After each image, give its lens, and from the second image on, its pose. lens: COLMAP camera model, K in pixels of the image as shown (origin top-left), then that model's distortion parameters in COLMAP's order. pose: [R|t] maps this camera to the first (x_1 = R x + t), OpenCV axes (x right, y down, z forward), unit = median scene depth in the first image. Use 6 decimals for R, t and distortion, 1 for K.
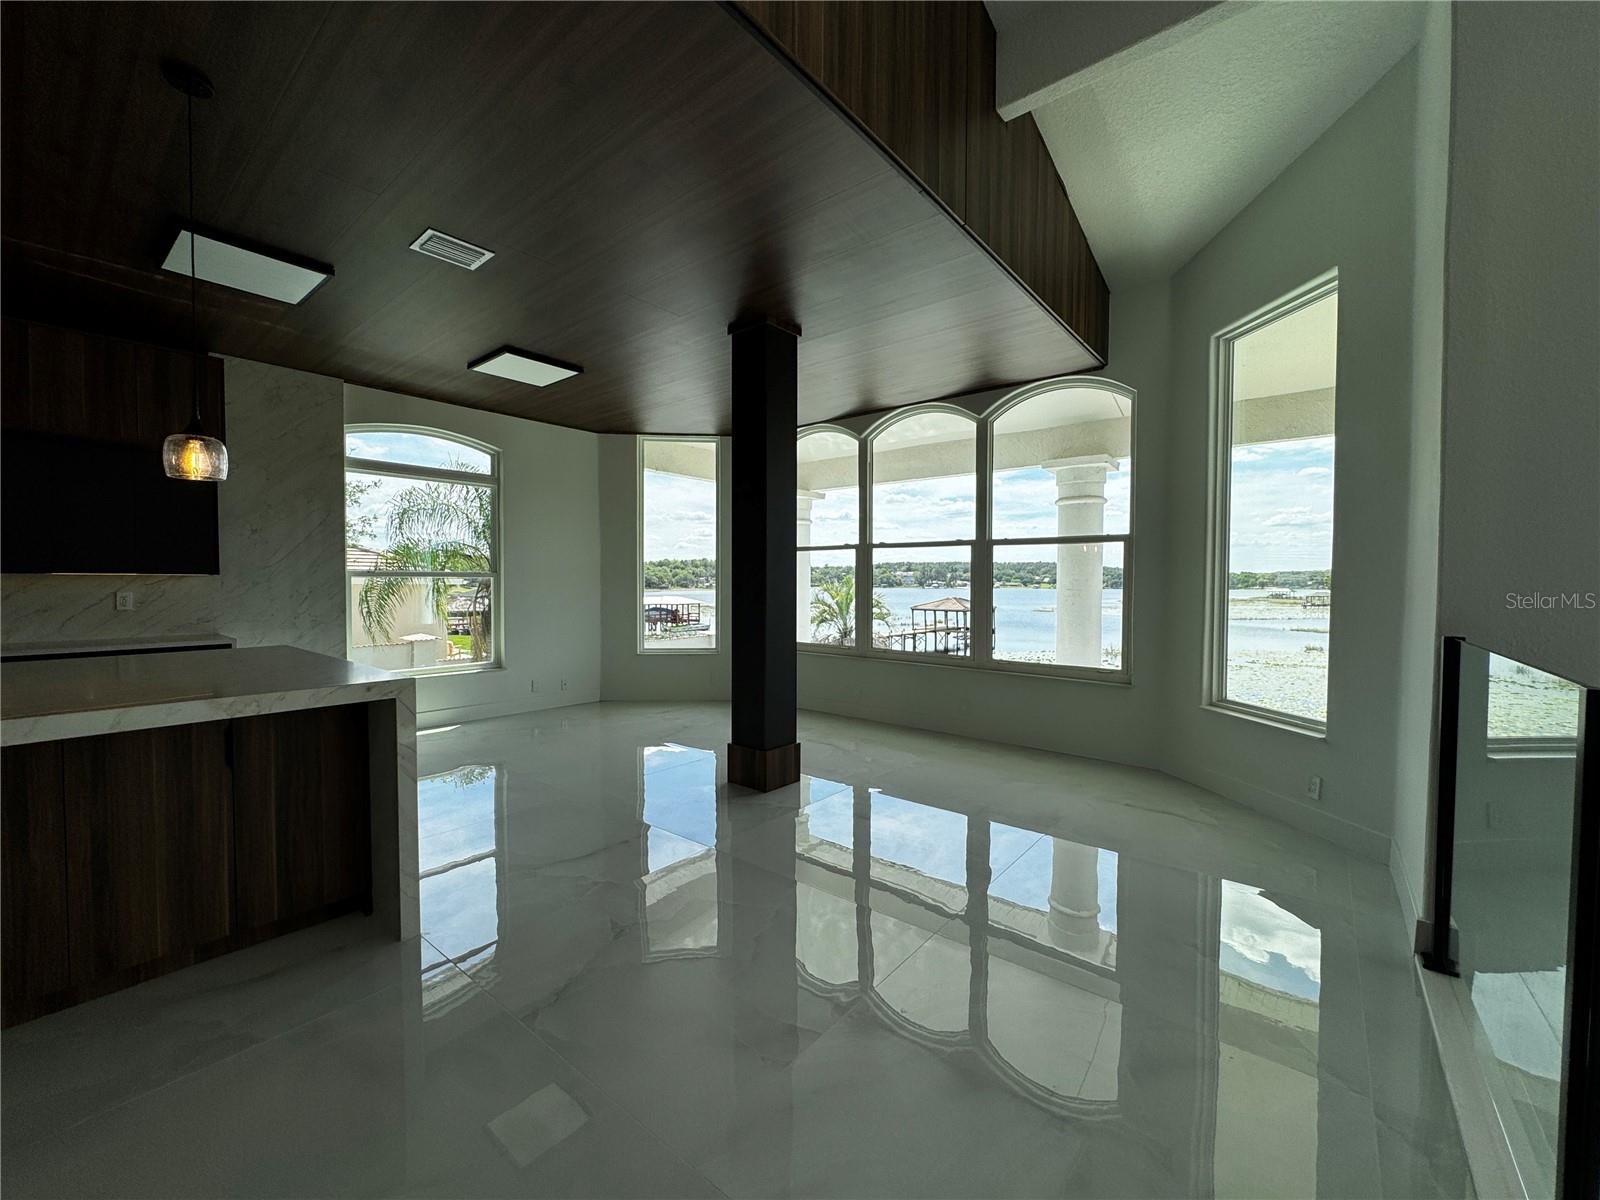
lens RADIAL K [[641.4, 0, 786.4], [0, 641.4, 598.2], [0, 0, 1]] dist [-0.003435, -0.000364]
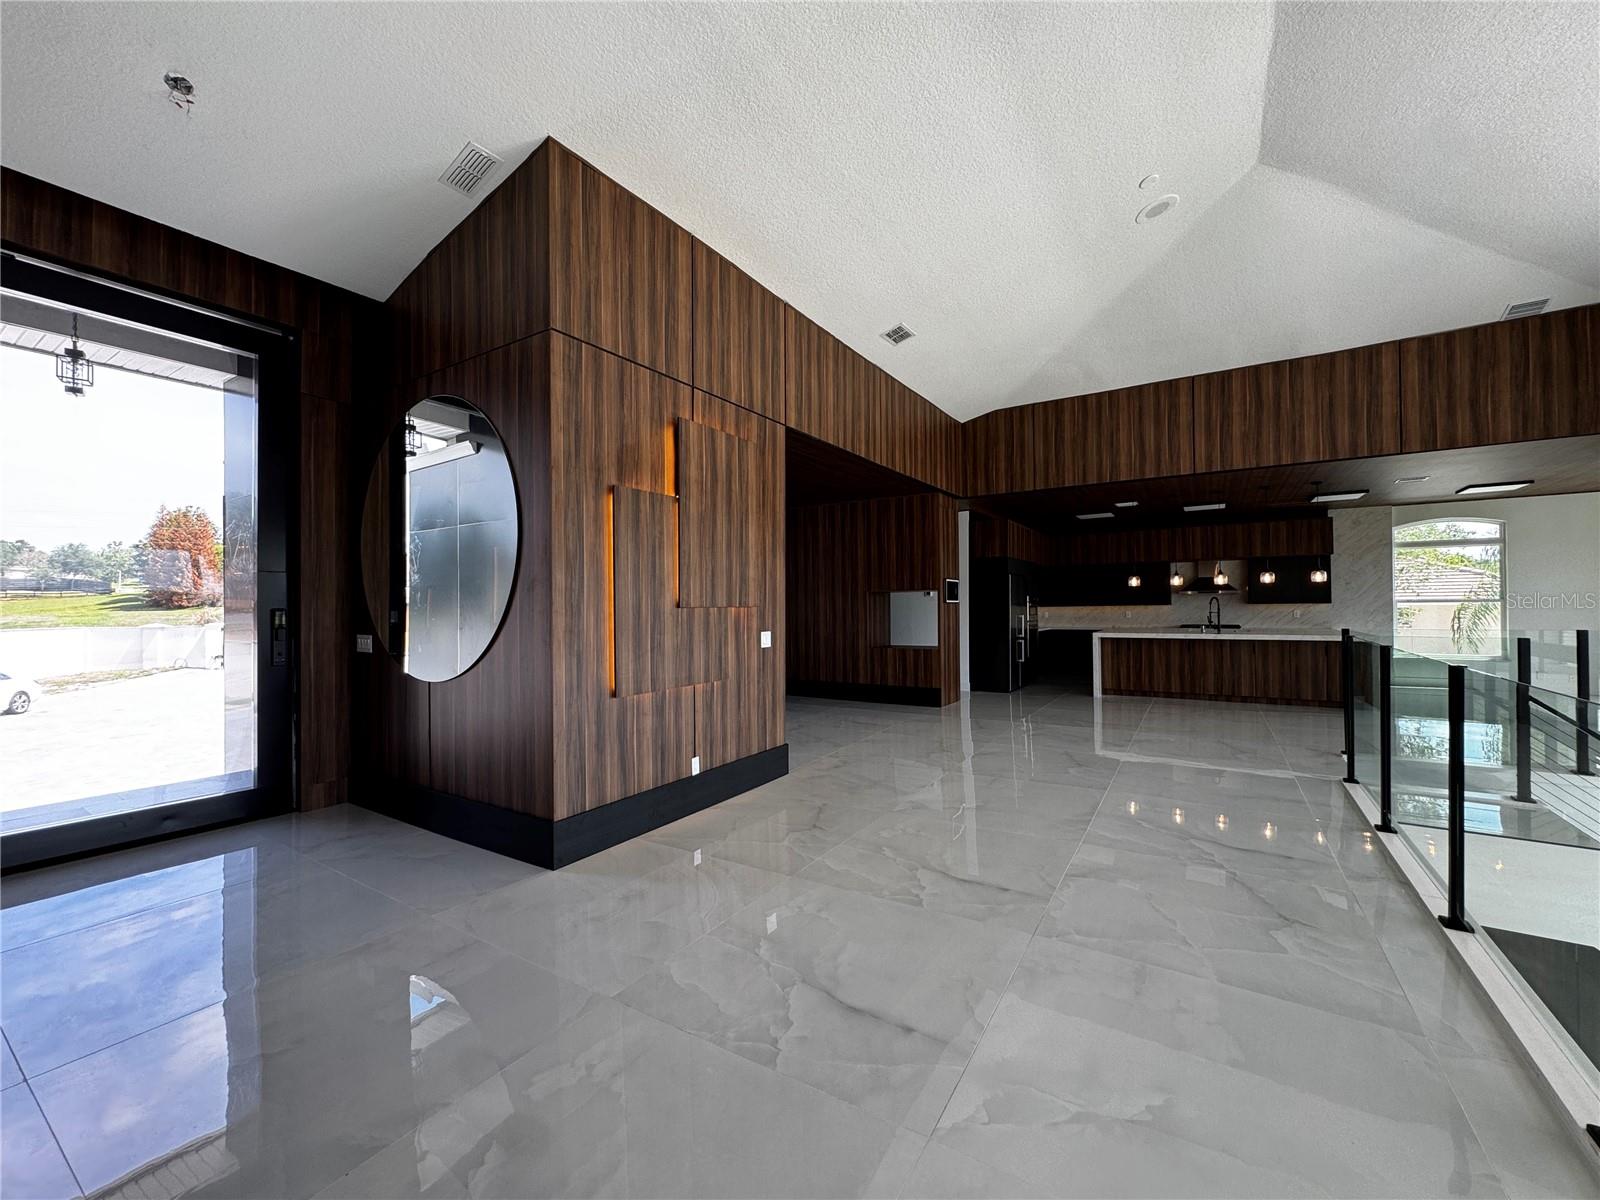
lens RADIAL K [[641.4, 0, 797.1], [0, 641.4, 602.4], [0, 0, 1]] dist [-0.003435, -0.000364]
pose [[0.130866, -0.010923, -0.991340, 1.026454], [-0.014698, 0.999808, -0.012956, 0.016823], [0.991291, 0.016266, 0.130681, -1.080700]]
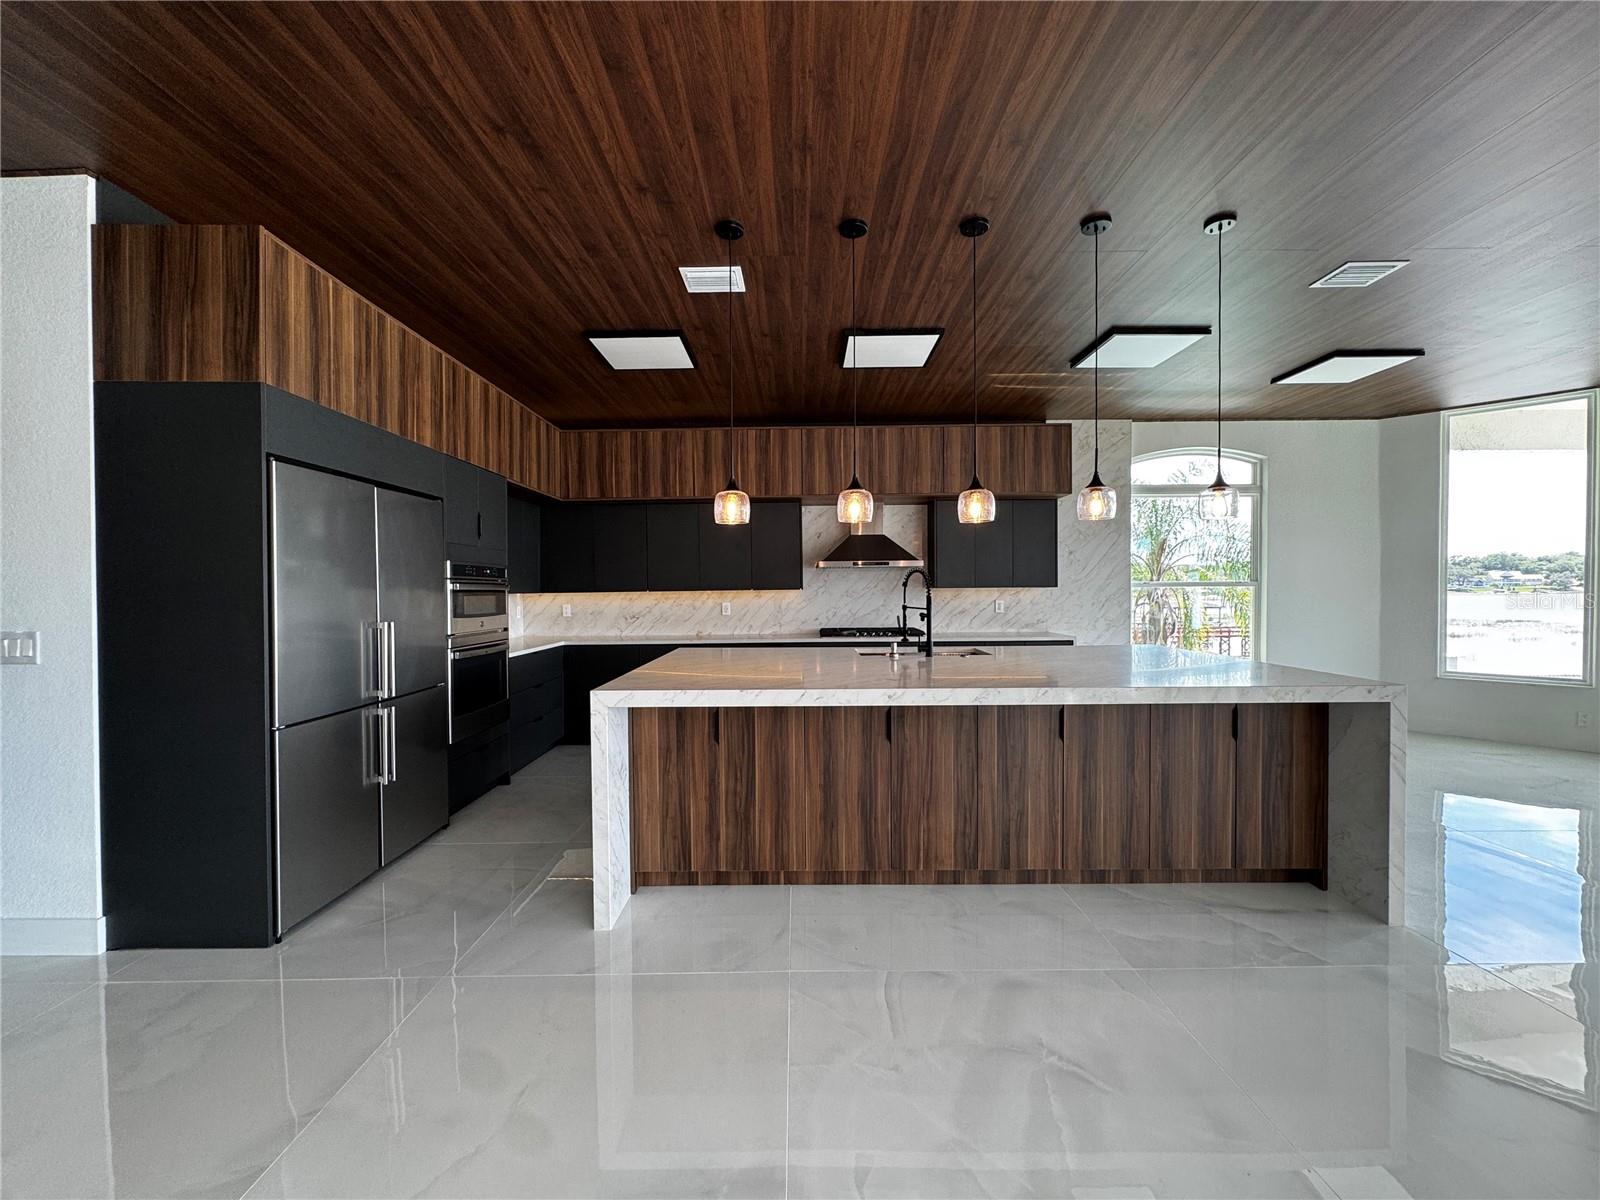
lens RADIAL K [[641.4, 0, 800.6], [0, 641.4, 598.2], [0, 0, 1]] dist [-0.003435, -0.000364]
pose [[0.649280, 0.002947, -0.760544, -0.188502], [-0.011161, 0.999922, -0.005654, -0.001236], [0.760468, 0.012160, 0.649262, -0.210125]]
